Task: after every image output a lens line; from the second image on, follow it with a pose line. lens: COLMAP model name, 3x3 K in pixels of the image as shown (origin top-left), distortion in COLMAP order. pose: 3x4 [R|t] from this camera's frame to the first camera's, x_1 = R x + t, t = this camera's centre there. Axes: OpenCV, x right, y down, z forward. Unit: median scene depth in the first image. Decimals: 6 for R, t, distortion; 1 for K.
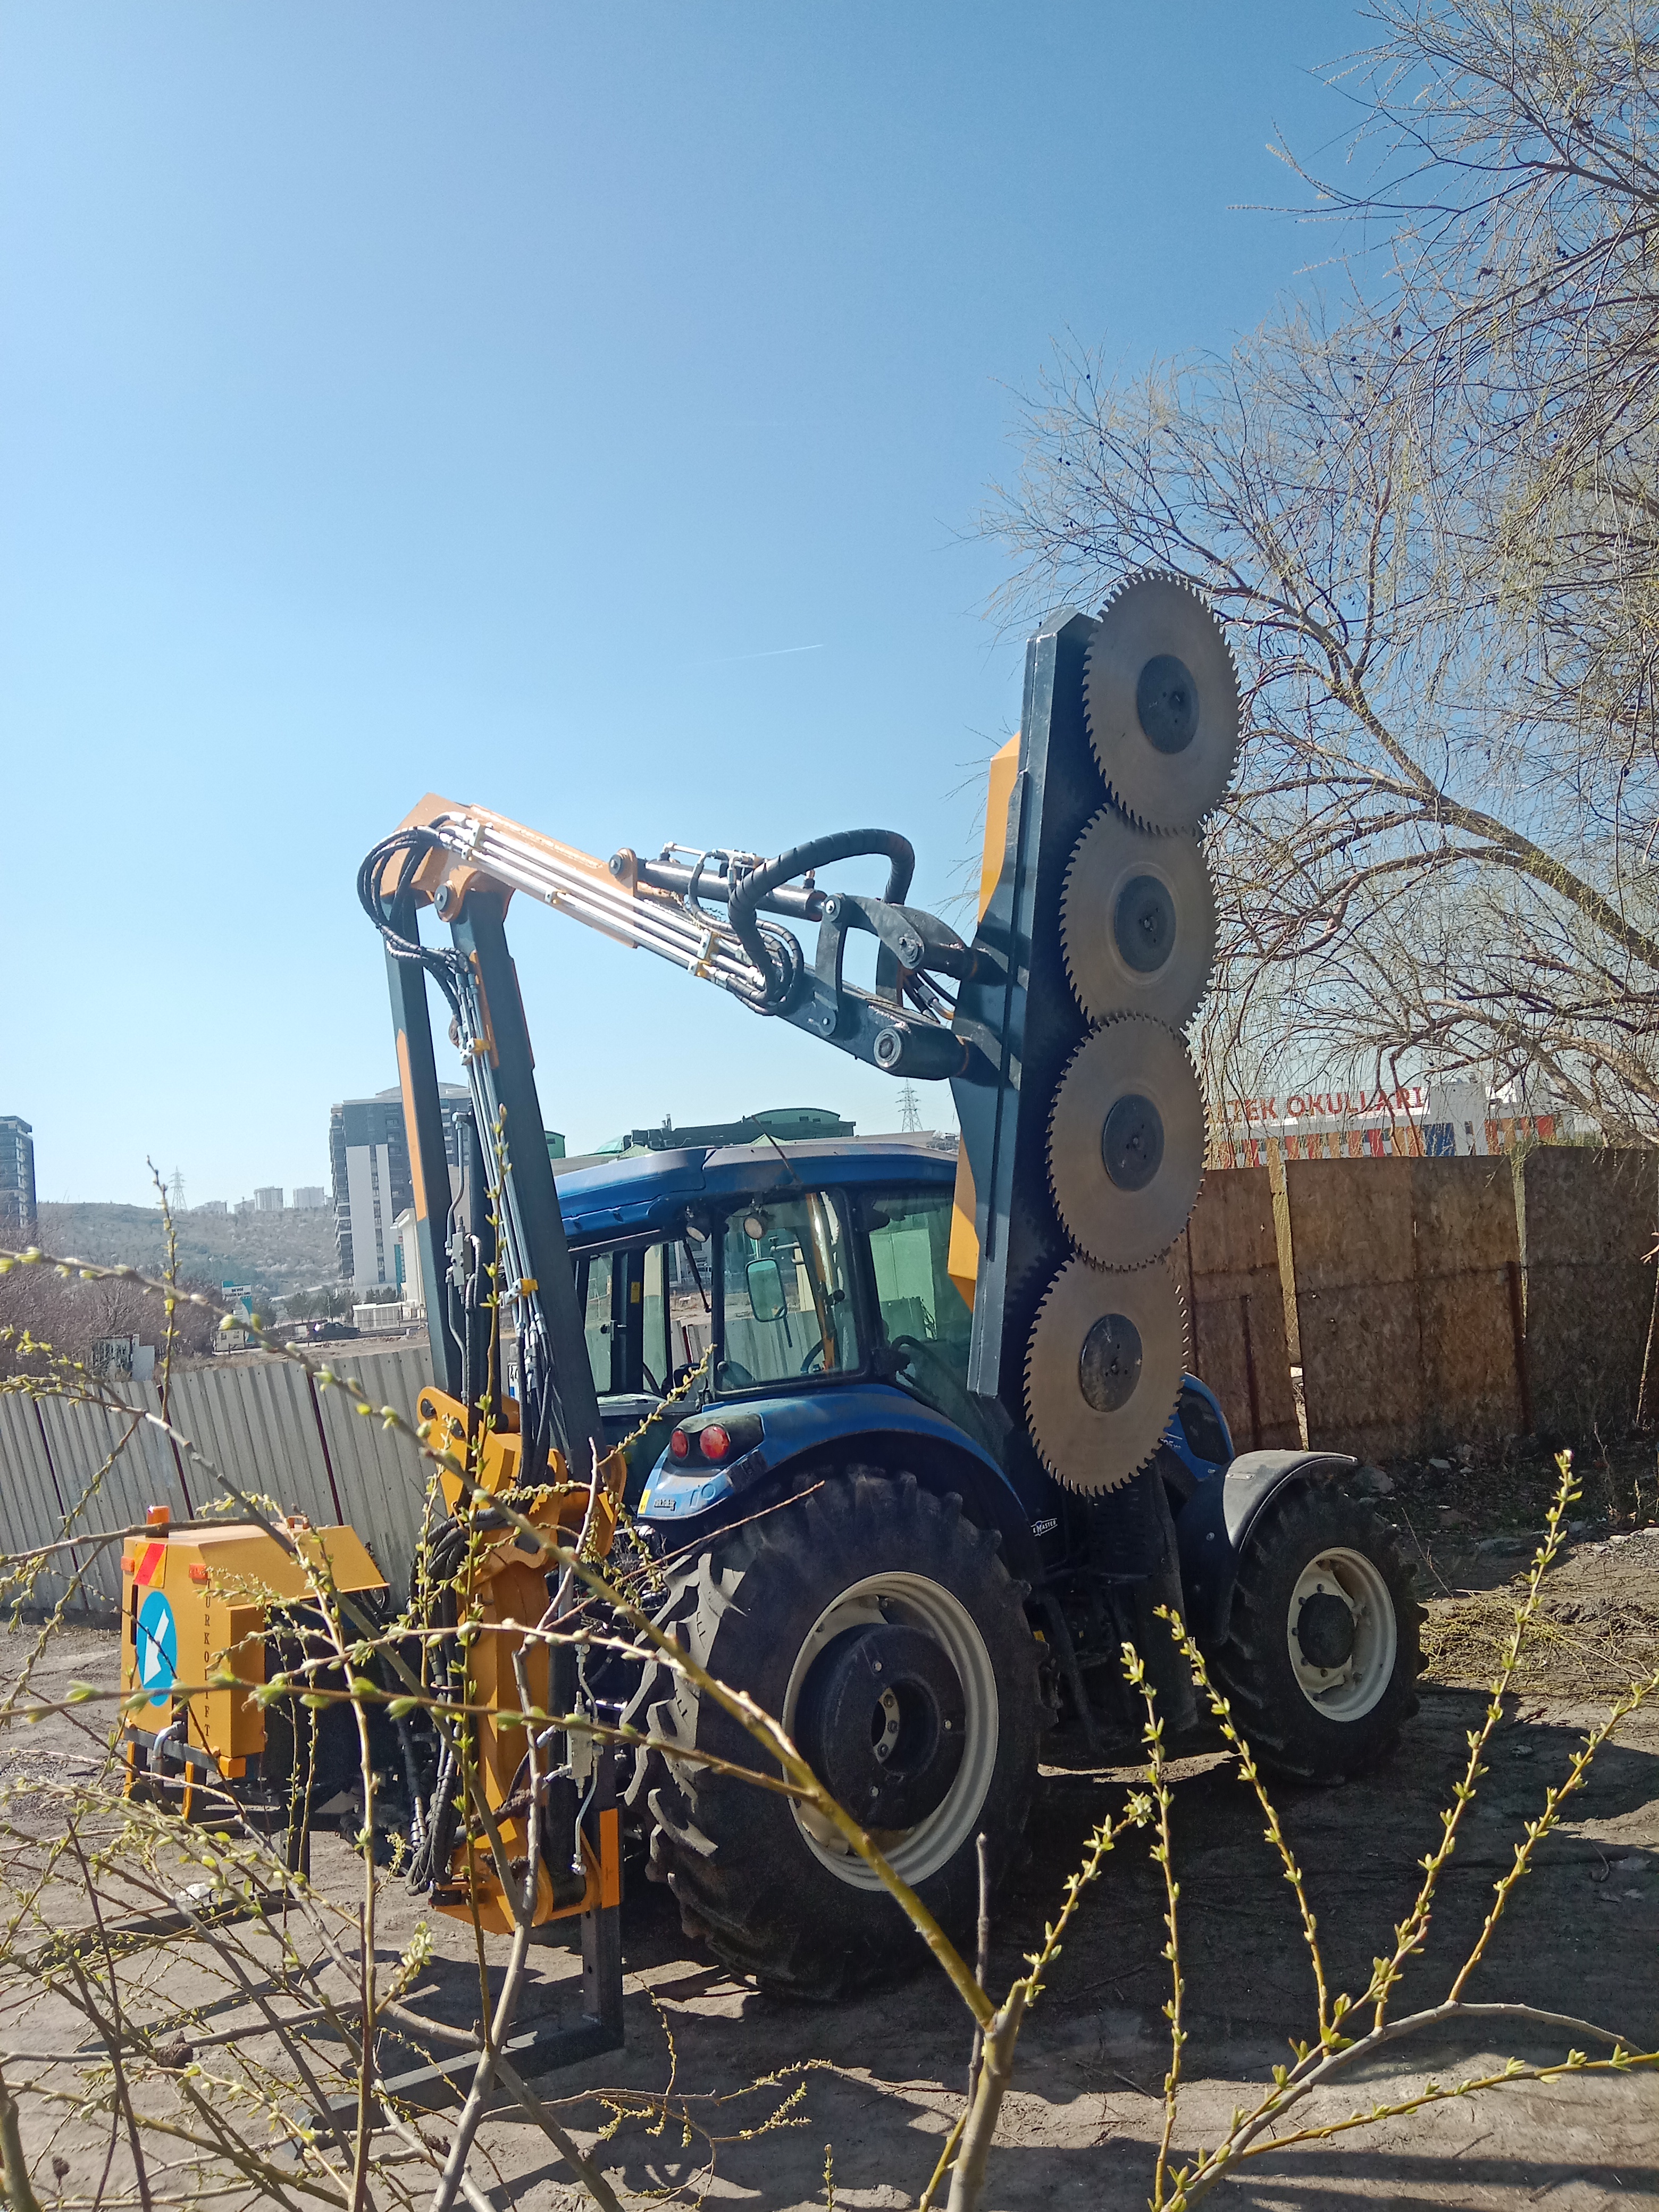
lens RADIAL K [[1645.3, 0, 838.0], [0, 1645.3, 1097.5], [0, 0, 1]] dist [0.071483, -0.065501]
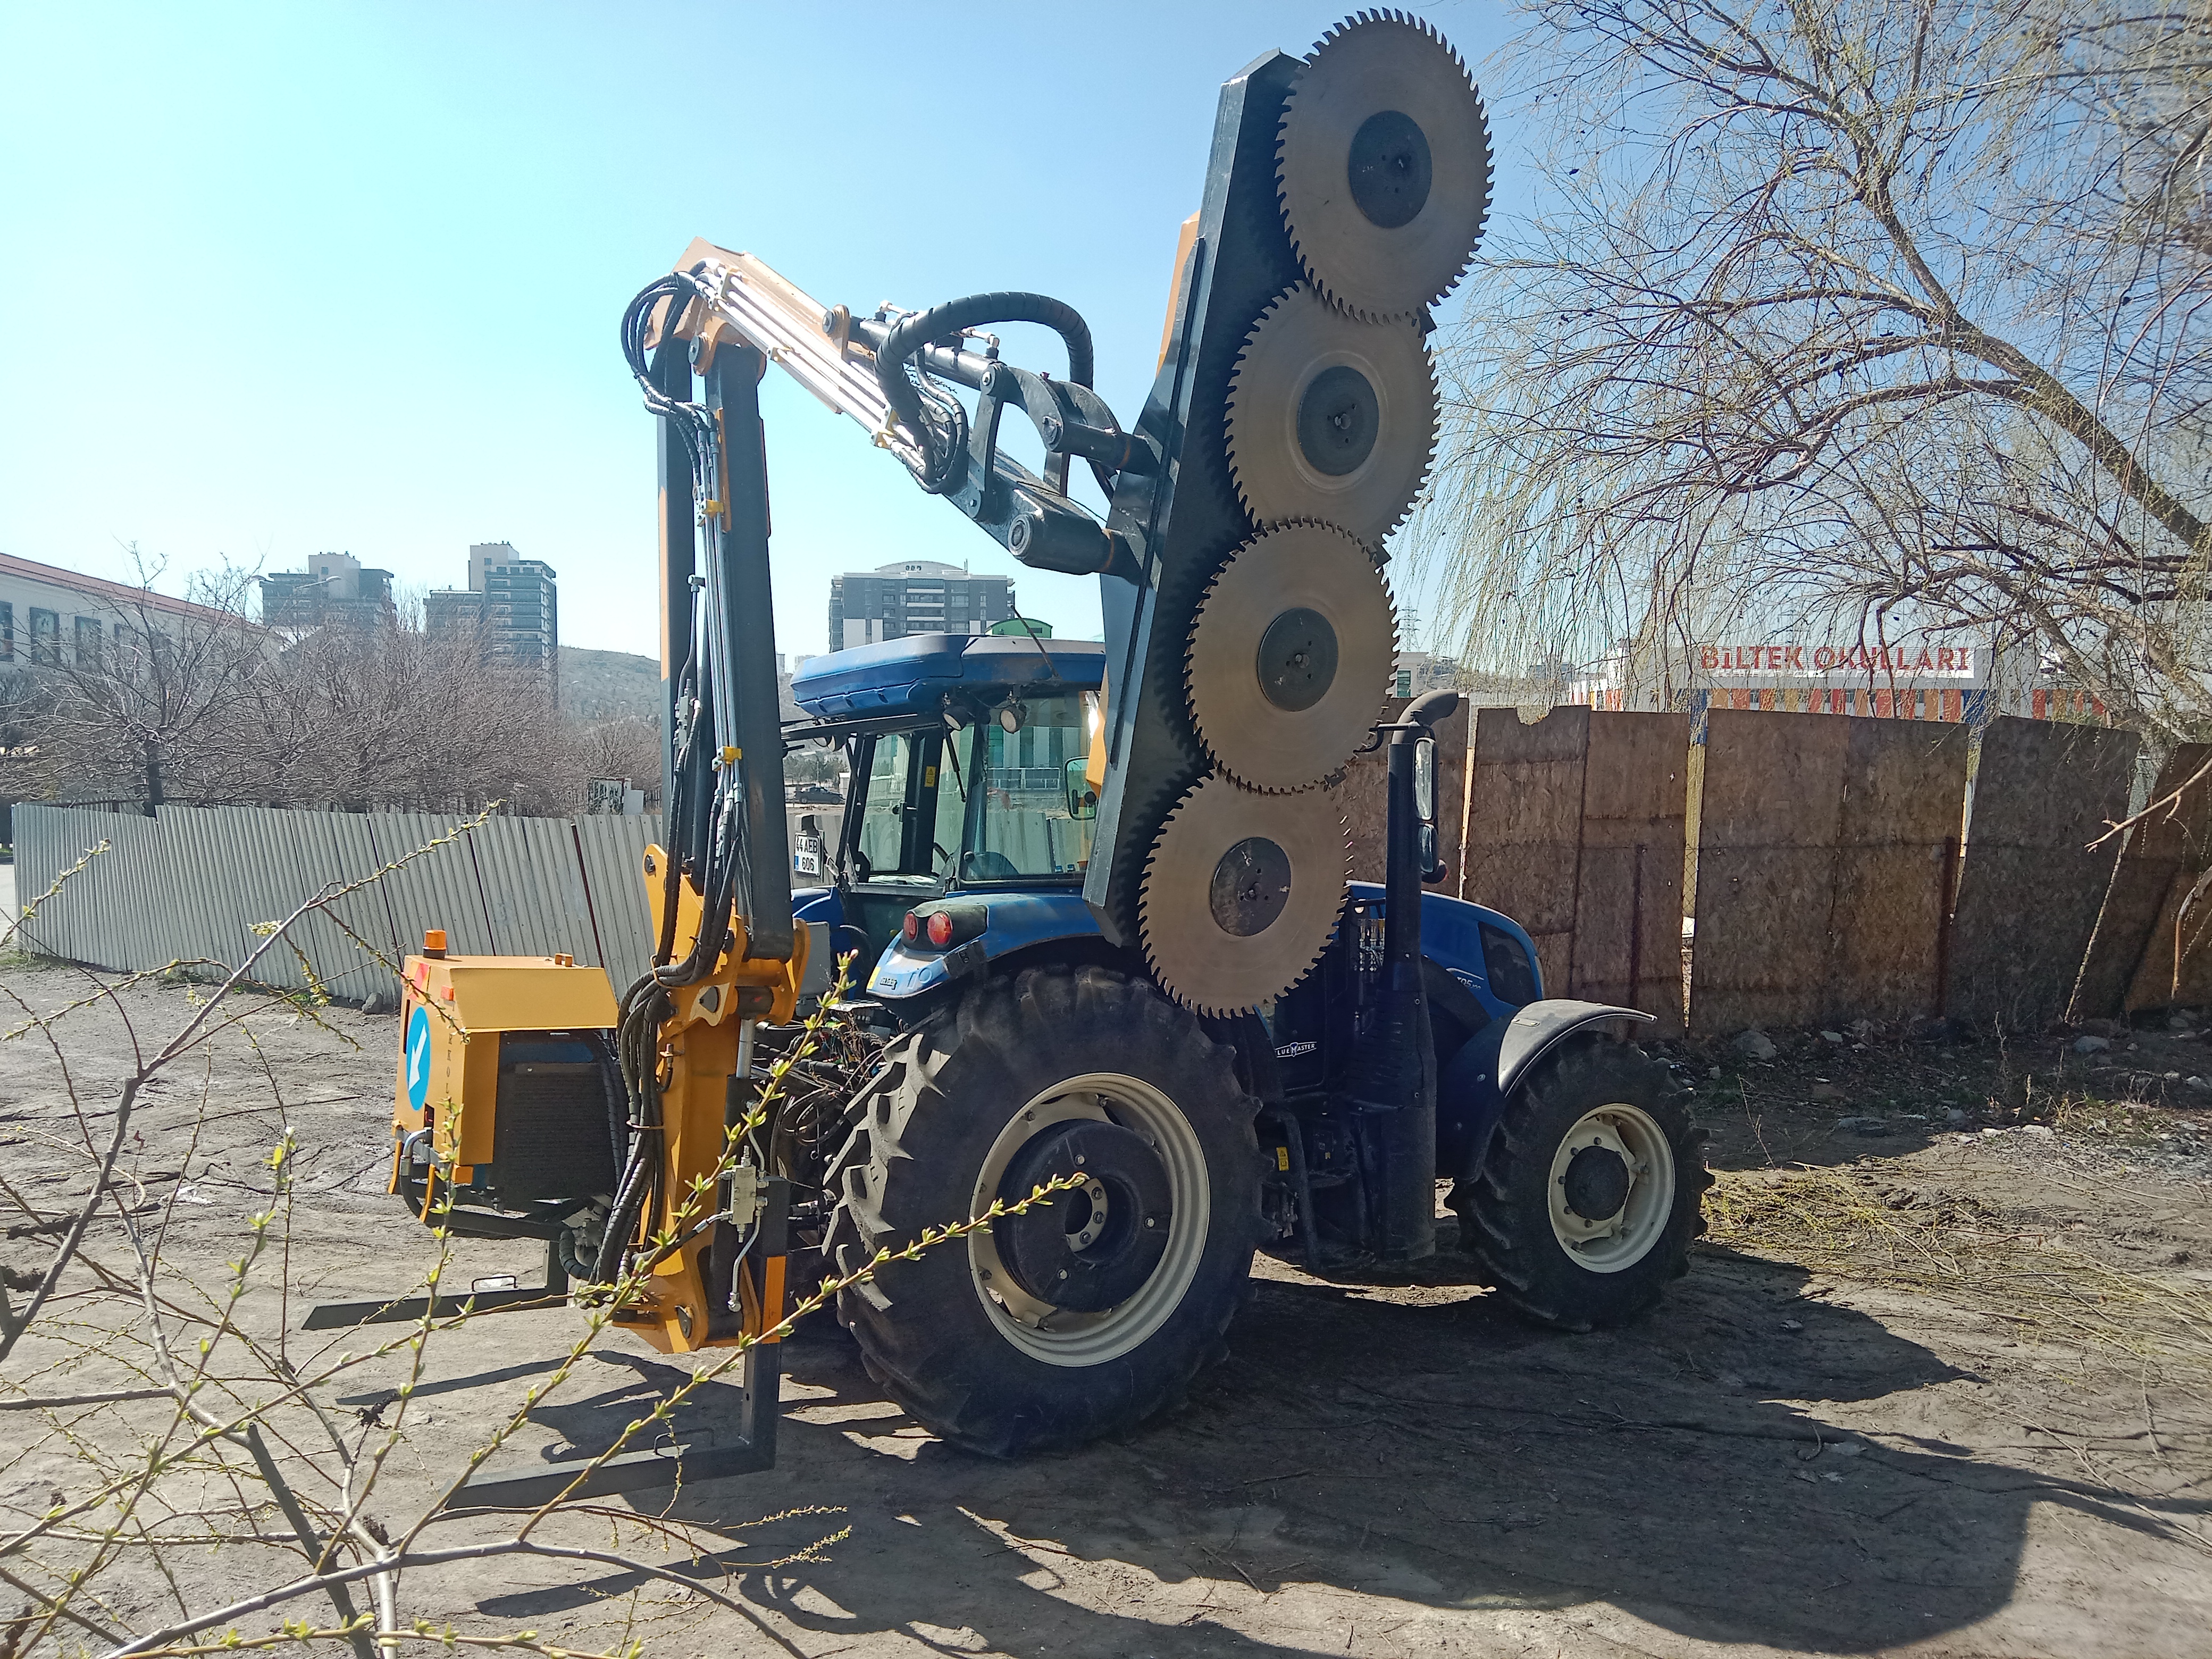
lens RADIAL K [[1645.3, 0, 1109.2], [0, 1645.3, 835.9], [0, 0, 1]] dist [0.071483, -0.065501]
pose [[0.987423, 0.099817, -0.122610, 0.139618], [-0.081537, 0.985920, 0.145990, -0.001241], [0.135456, -0.134157, 0.981659, 0.035872]]
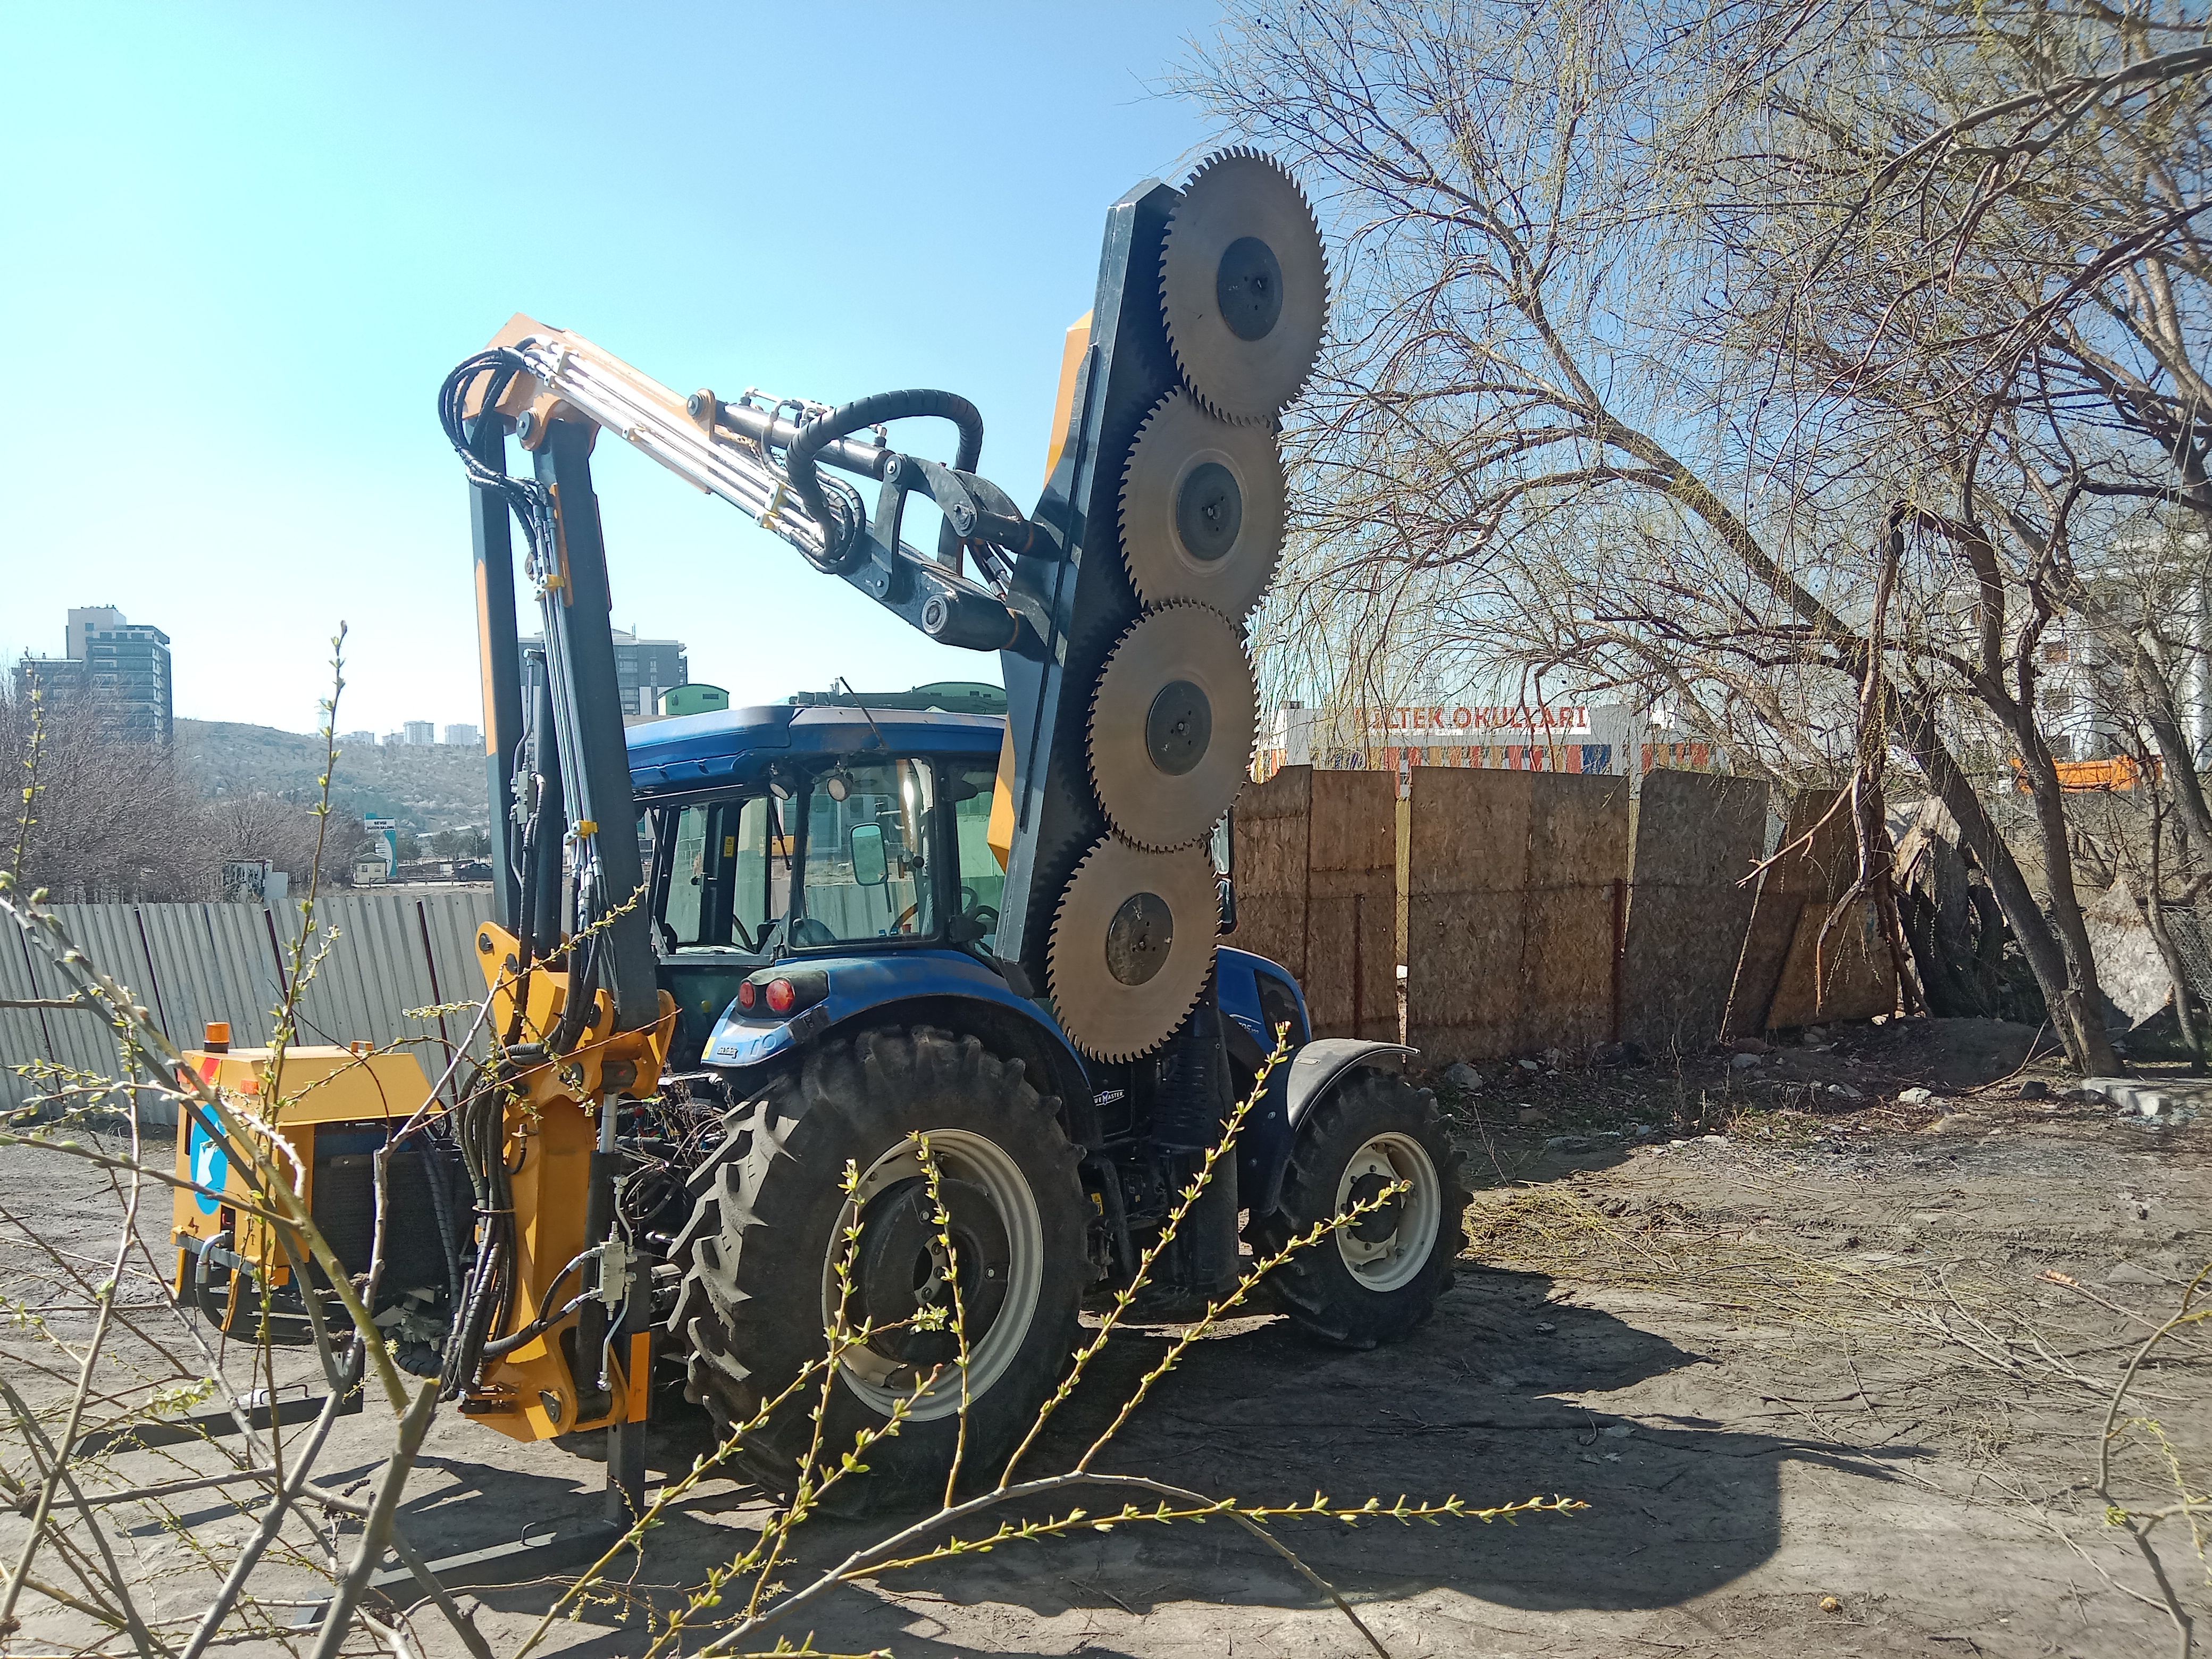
lens RADIAL K [[1645.3, 0, 1100.5], [0, 1645.3, 841.8], [0, 0, 1]] dist [0.071483, -0.065501]
pose [[0.995702, 0.069745, 0.060930, 0.051691], [-0.075429, 0.992462, 0.096593, 0.001810], [-0.053734, -0.100773, 0.993457, -0.011406]]
